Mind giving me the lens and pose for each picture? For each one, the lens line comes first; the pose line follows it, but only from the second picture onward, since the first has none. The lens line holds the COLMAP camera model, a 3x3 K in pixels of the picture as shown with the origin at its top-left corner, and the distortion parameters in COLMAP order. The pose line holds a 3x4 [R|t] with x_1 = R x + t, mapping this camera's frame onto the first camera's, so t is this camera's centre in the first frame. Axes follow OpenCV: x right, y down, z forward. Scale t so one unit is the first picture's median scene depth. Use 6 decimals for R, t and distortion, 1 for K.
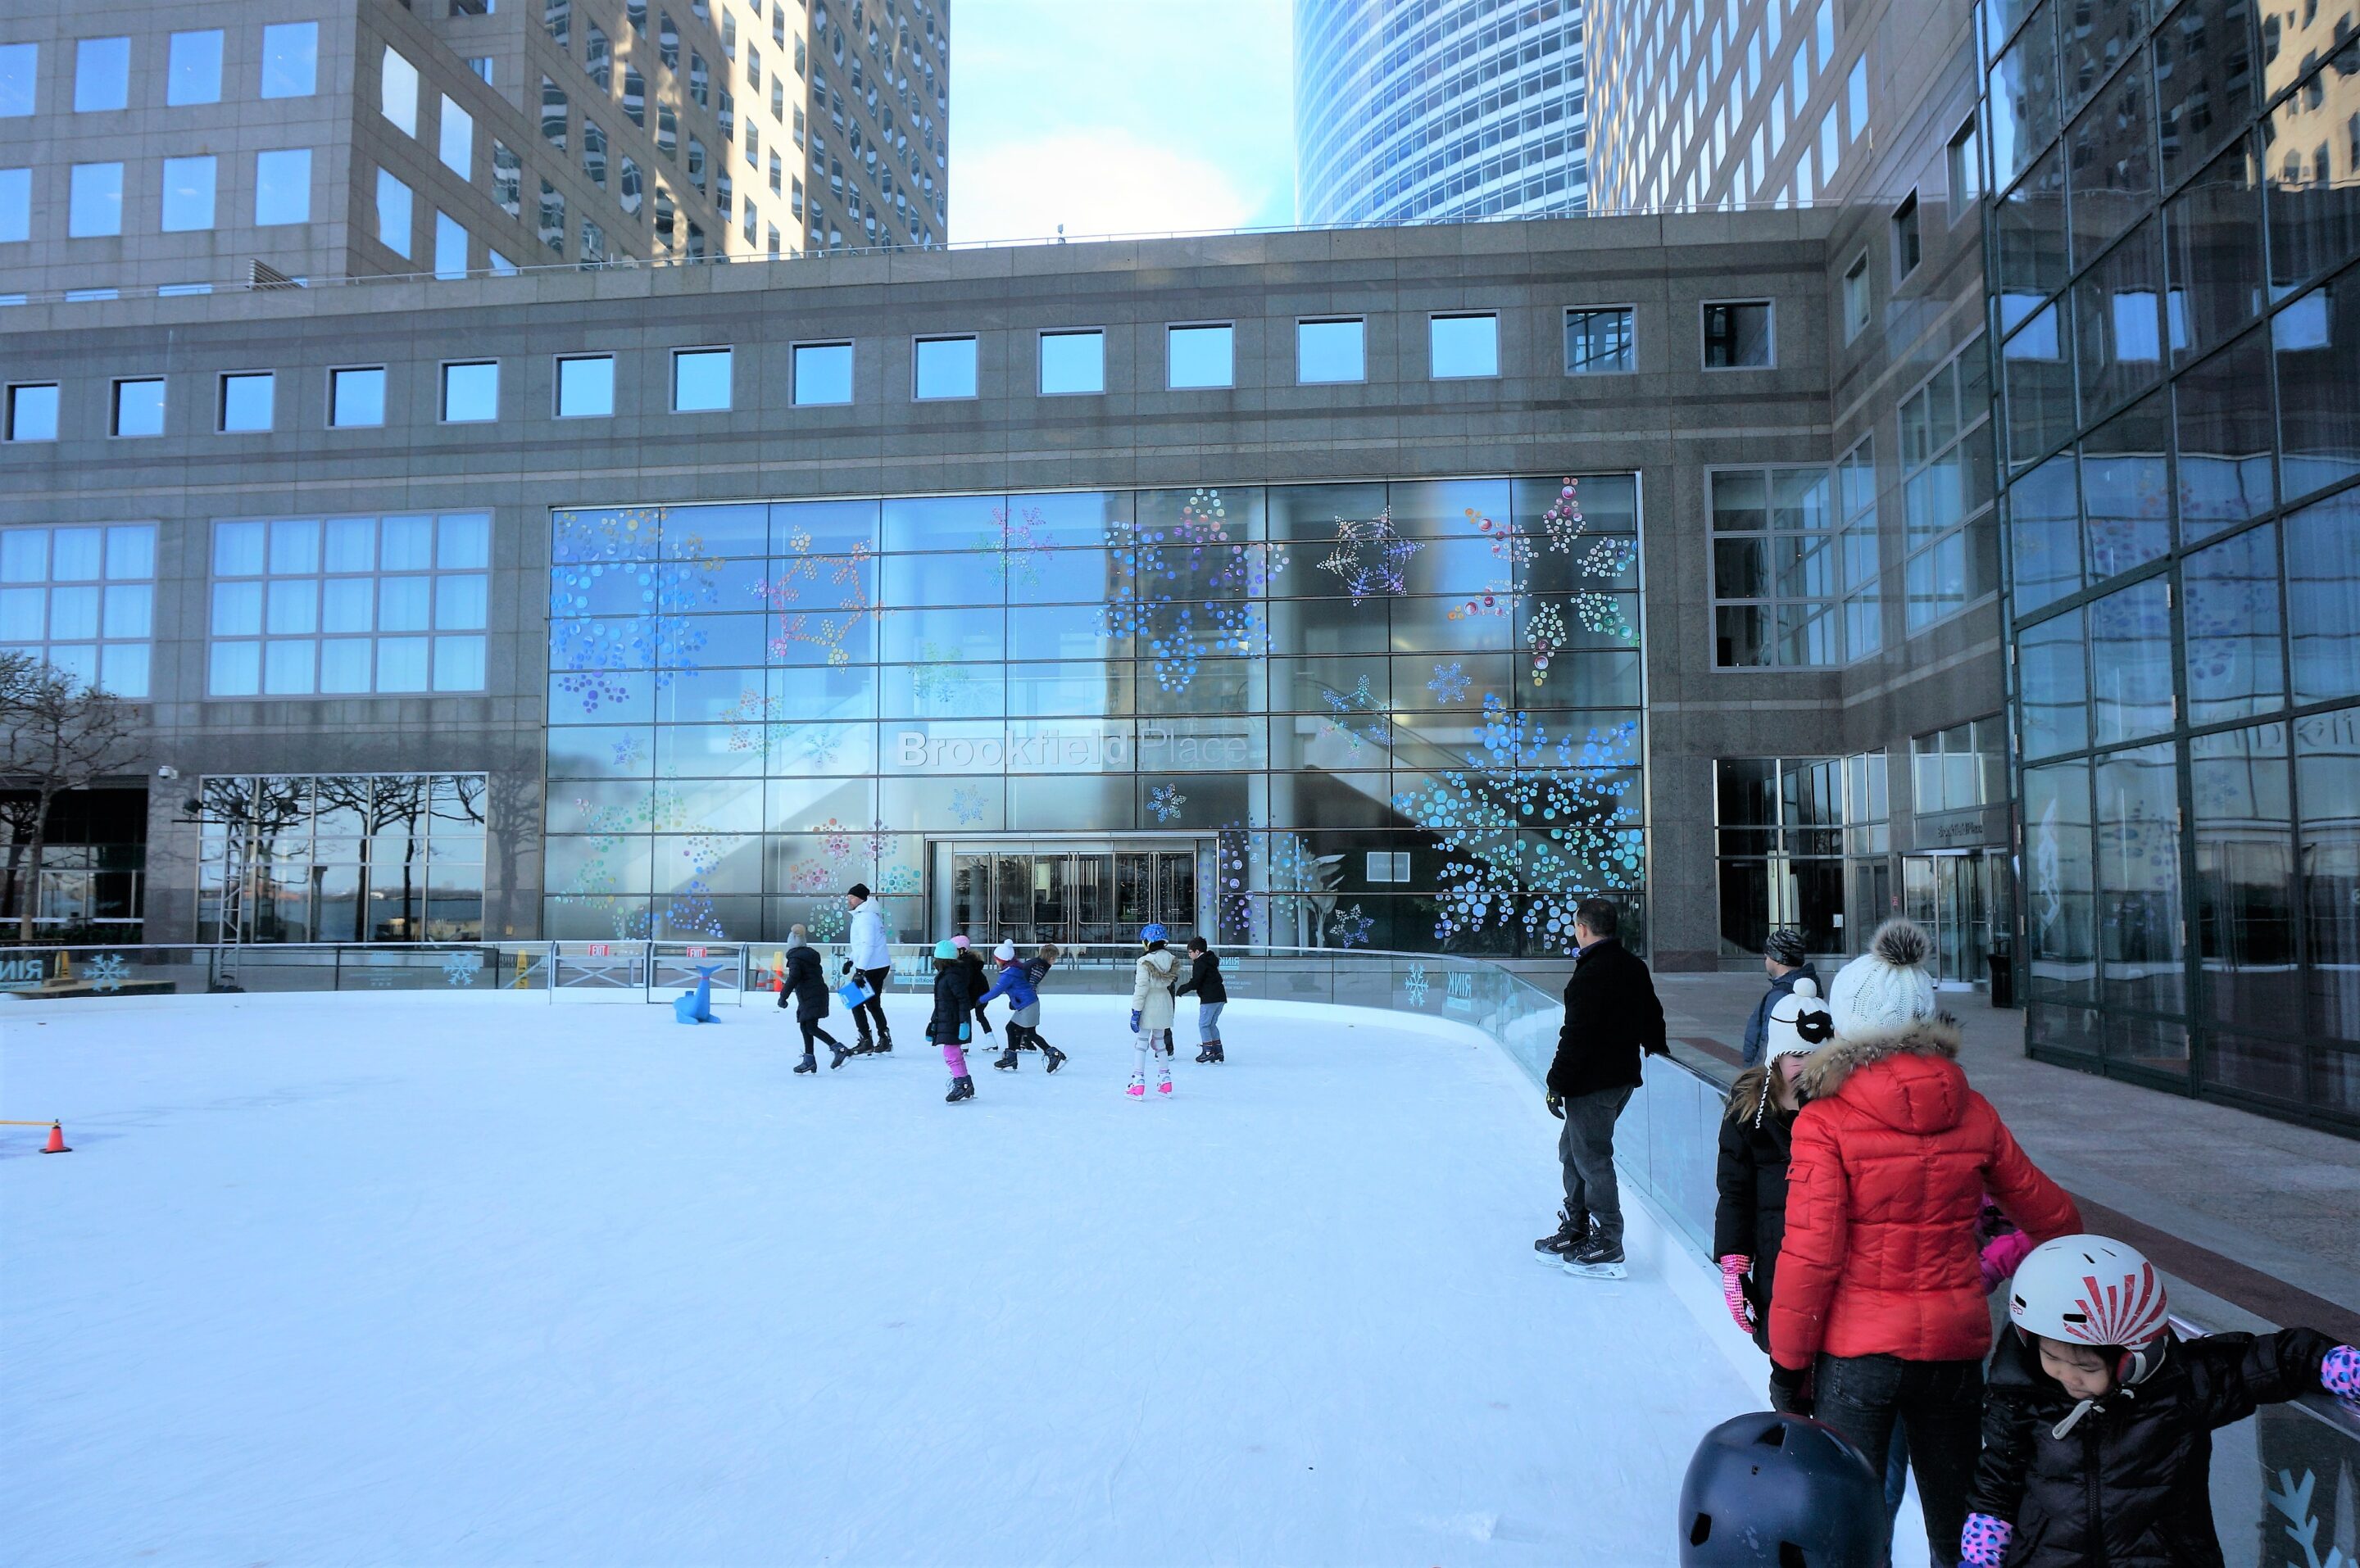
lens RADIAL K [[1555.1, 0, 1205.3], [0, 1555.1, 786.3], [0, 0, 1]] dist [-0.043198, 0.020838]
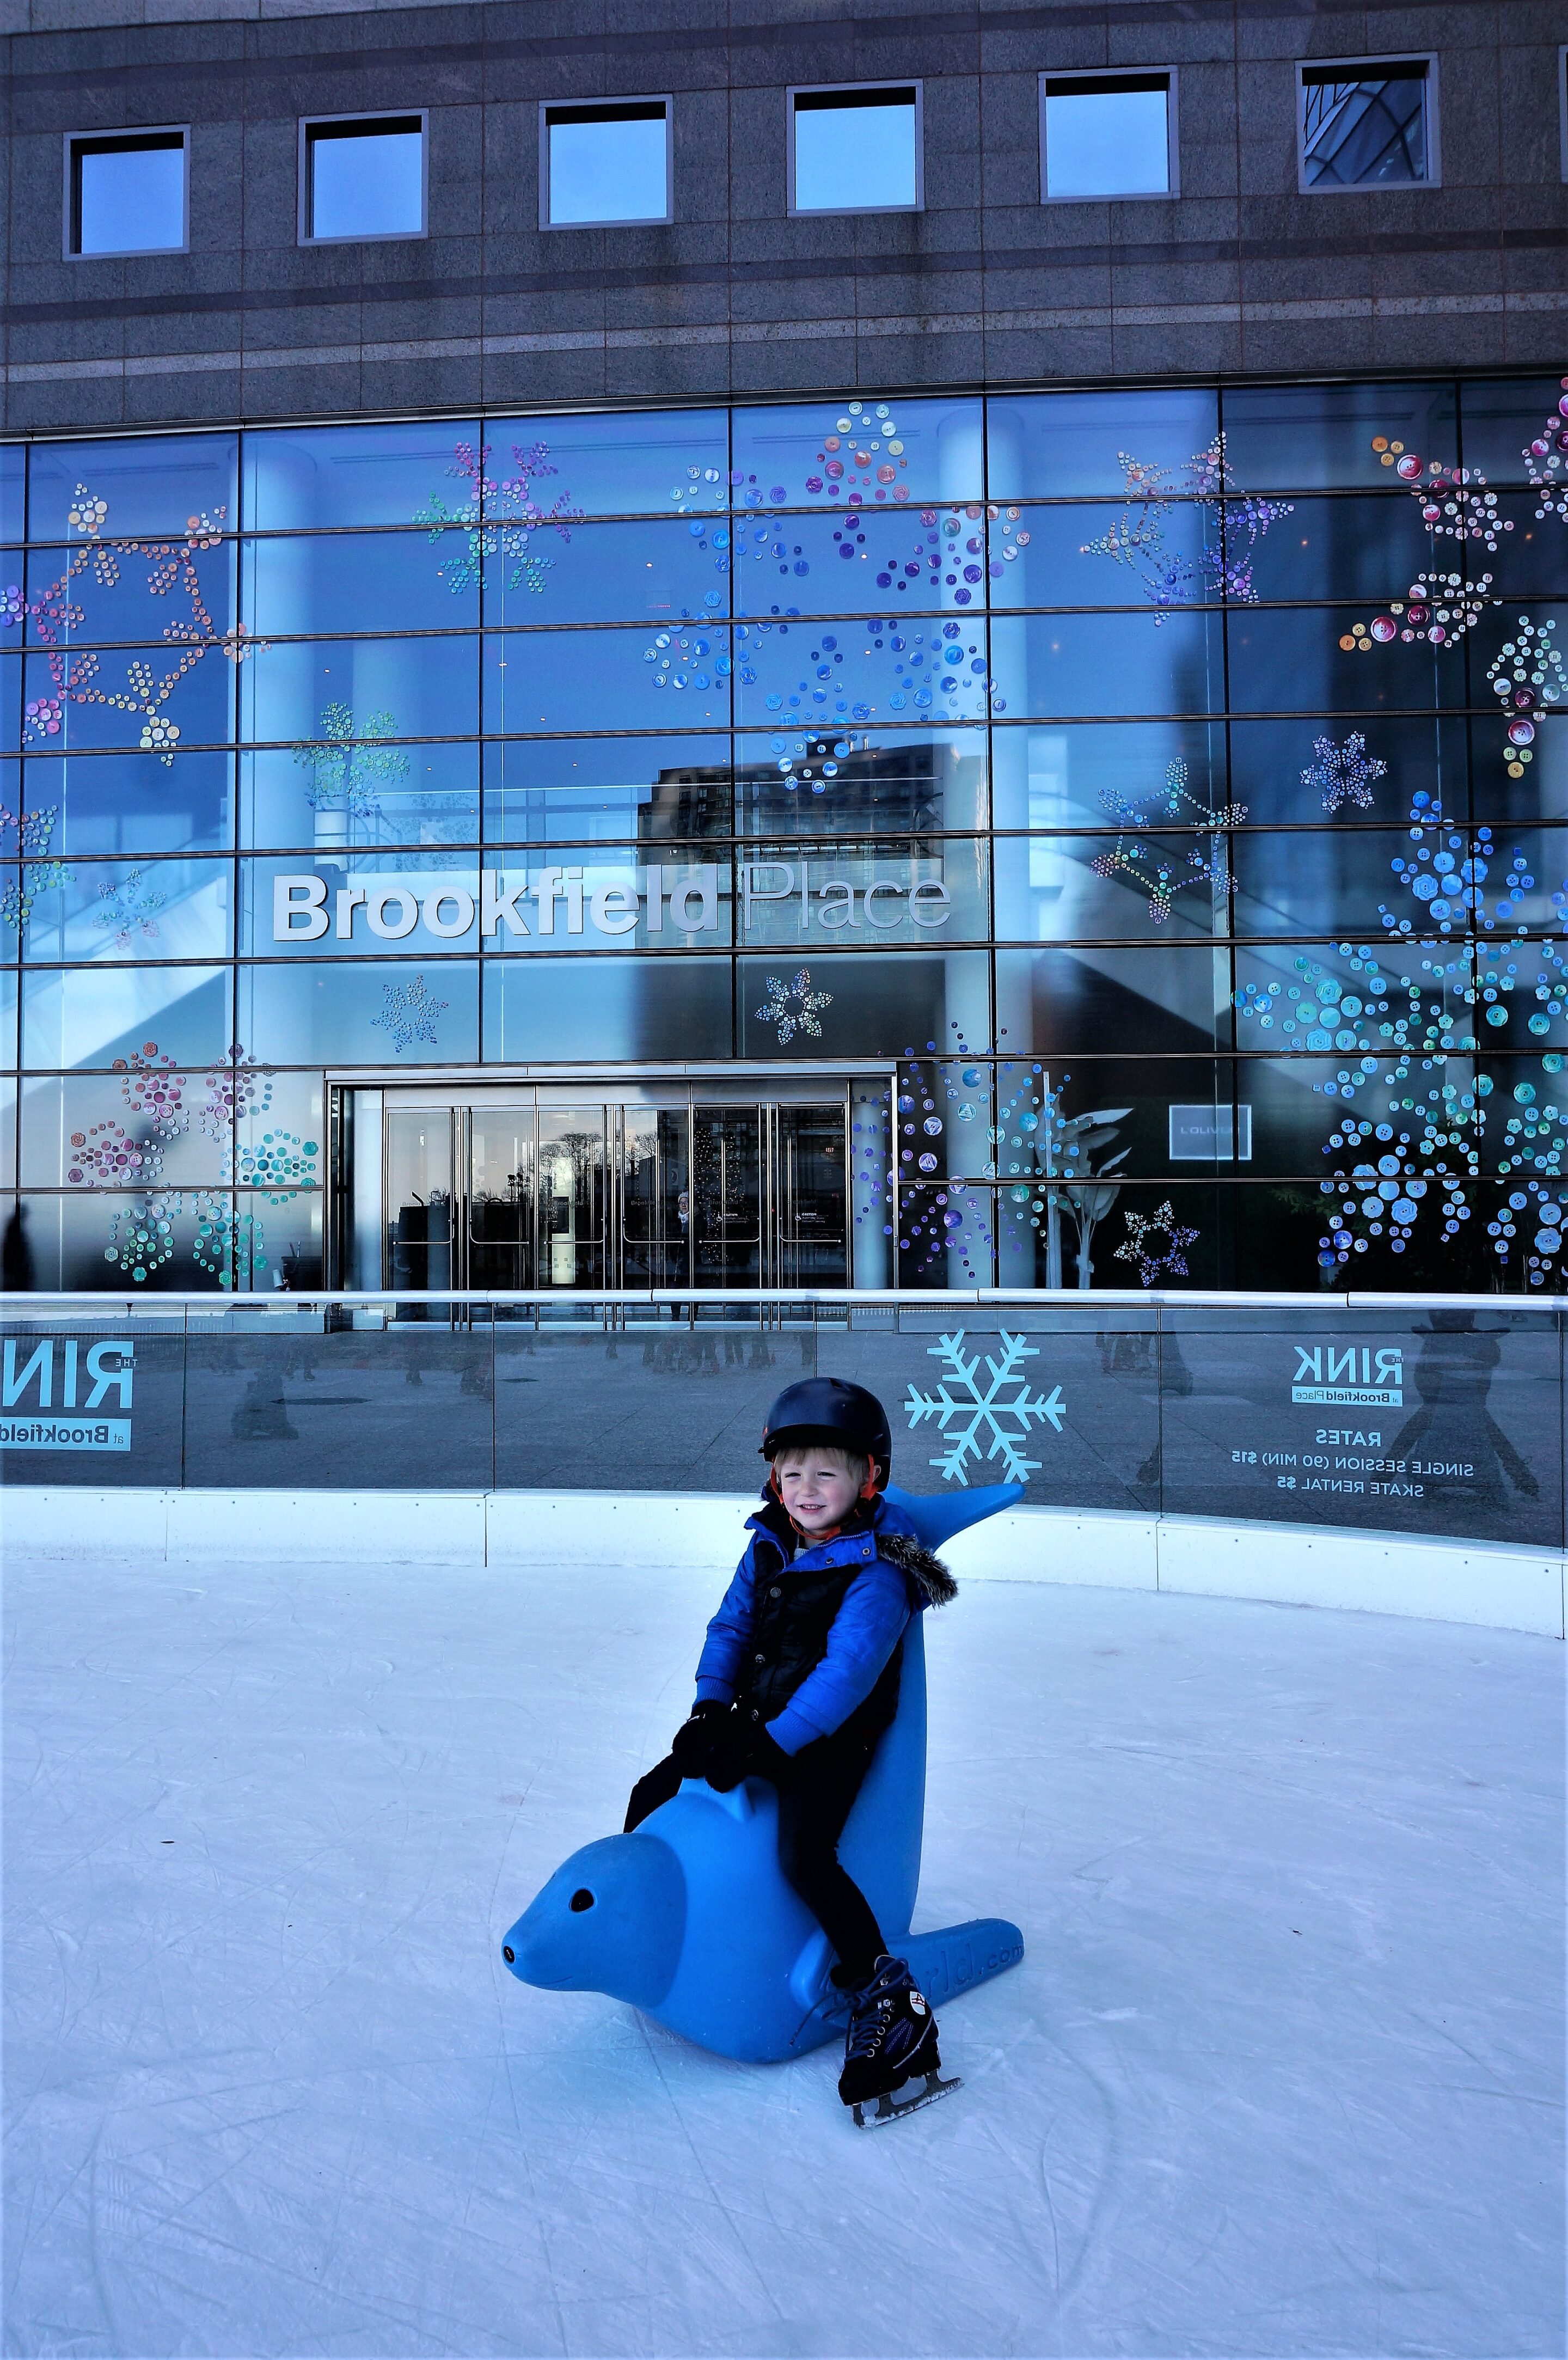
lens RADIAL K [[1555.2, 0, 822.7], [0, 1555.2, 1174.4], [0, 0, 1]] dist [-0.043198, 0.020838]
pose [[0.999212, -0.002951, 0.039588, -0.035860], [0.001517, 0.999343, 0.036203, 0.047293], [-0.039669, -0.036114, 0.998560, 0.481449]]
